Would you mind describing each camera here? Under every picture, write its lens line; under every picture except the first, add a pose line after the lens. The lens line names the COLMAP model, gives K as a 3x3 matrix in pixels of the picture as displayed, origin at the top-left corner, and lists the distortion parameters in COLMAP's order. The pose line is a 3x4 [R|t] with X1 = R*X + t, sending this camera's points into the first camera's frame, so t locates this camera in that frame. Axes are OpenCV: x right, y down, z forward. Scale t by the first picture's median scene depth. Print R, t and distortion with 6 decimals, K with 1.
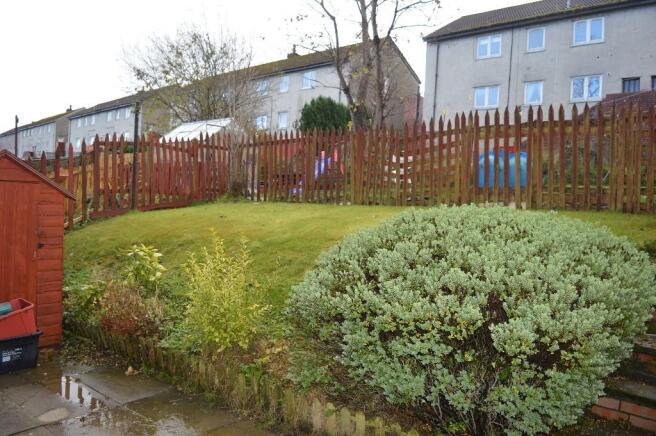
lens RADIAL K [[521.8, 0, 328.0], [0, 521.8, 218.0], [0, 0, 1]] dist [-0.062526, -0.002617]
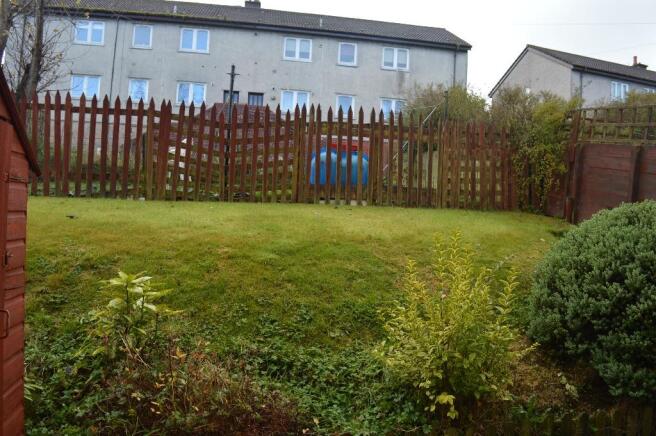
lens RADIAL K [[521.8, 0, 328.0], [0, 521.8, 218.0], [0, 0, 1]] dist [-0.062526, -0.002617]
pose [[0.644489, -0.009236, 0.764558, -0.423542], [0.010997, 0.999936, 0.002809, 0.002141], [-0.764534, 0.006597, 0.644549, 0.340143]]
